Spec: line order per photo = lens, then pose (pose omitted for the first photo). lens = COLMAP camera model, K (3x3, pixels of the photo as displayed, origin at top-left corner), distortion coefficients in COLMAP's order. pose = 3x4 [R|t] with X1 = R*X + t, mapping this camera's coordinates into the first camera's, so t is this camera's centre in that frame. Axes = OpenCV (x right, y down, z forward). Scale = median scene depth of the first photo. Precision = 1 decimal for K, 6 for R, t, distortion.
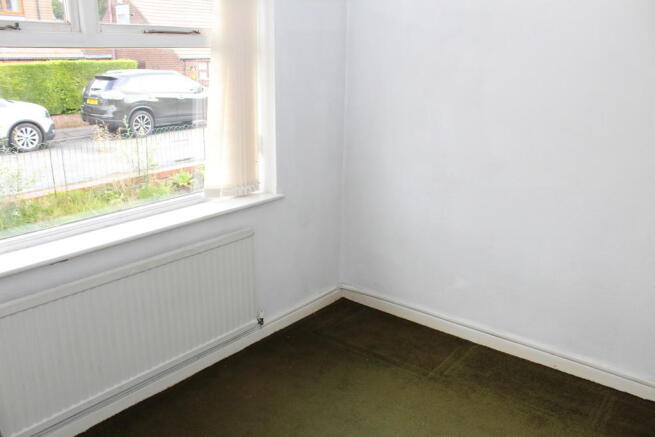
lens RADIAL K [[538.6, 0, 348.3], [0, 538.6, 216.2], [0, 0, 1]] dist [-0.084287, 0.017052]
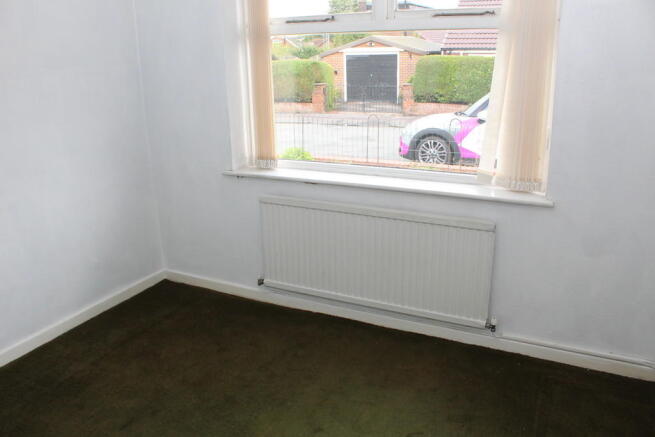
lens RADIAL K [[538.6, 0, 348.3], [0, 538.6, 216.2], [0, 0, 1]] dist [-0.084287, 0.017052]
pose [[0.230205, 0.279868, -0.932030, 0.608839], [-0.265767, 0.939425, 0.216446, -0.121621], [0.936148, 0.197876, 0.290640, 0.488309]]
